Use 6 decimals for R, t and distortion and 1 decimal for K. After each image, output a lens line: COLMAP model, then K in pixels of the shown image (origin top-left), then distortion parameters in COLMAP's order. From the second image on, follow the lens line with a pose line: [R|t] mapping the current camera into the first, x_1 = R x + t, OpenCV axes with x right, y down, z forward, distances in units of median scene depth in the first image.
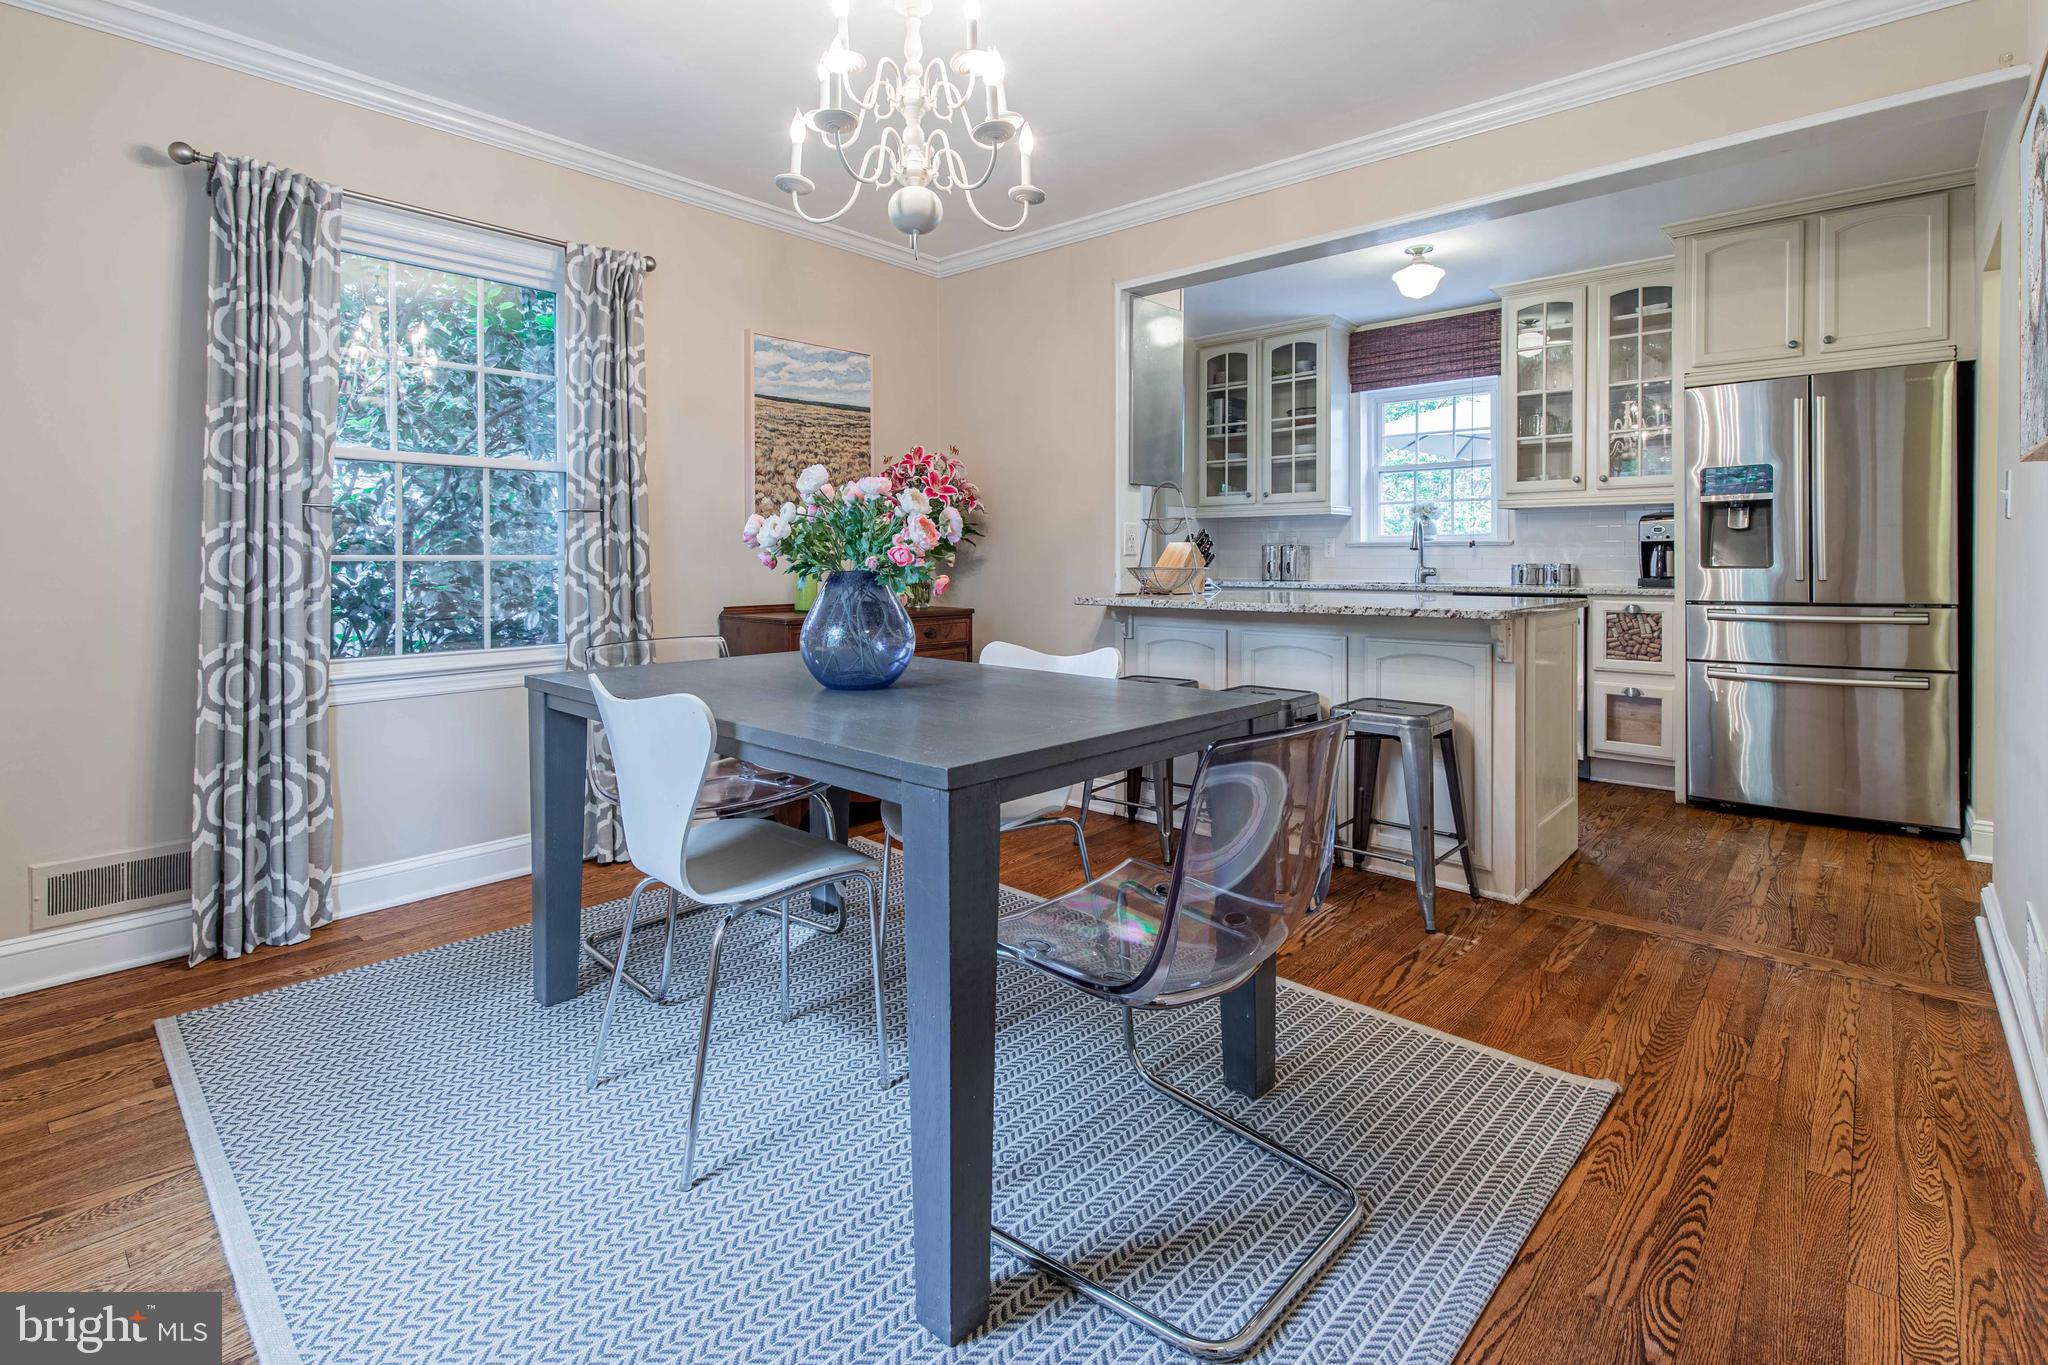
lens RADIAL K [[967.0, 0, 1044.1], [0, 967.0, 565.6], [0, 0, 1]] dist [0.006815, -0.001693]
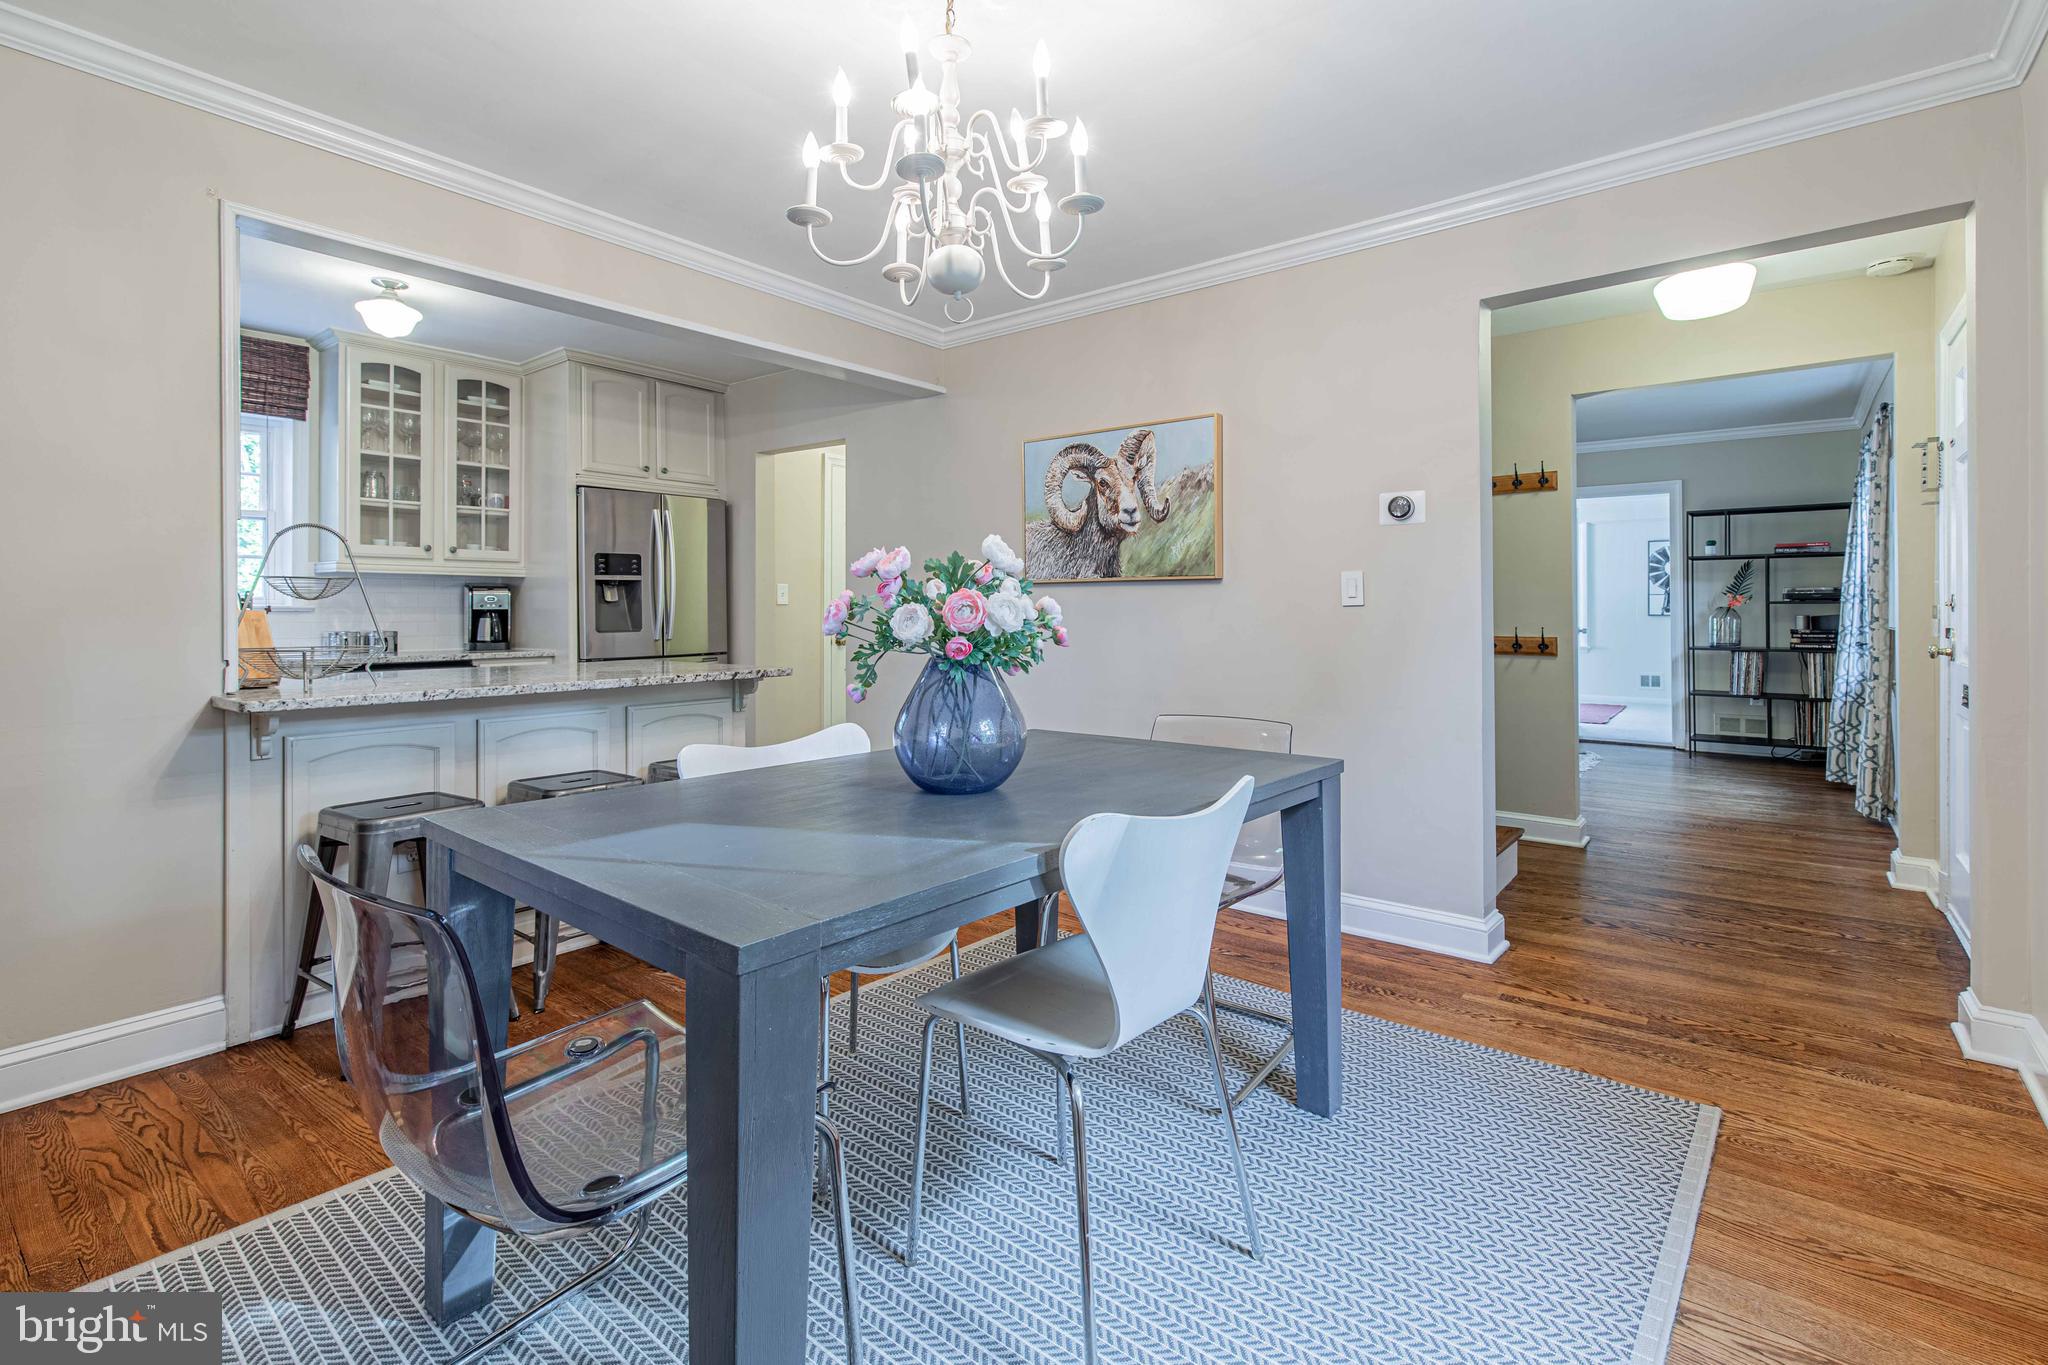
lens RADIAL K [[967.0, 0, 962.7], [0, 967.0, 631.4], [0, 0, 1]] dist [0.006815, -0.001693]
pose [[-0.016759, -0.014568, 0.999753, -0.884449], [0.013272, 0.999803, 0.014791, -0.016600], [-0.999771, 0.013516, -0.016563, 0.835698]]
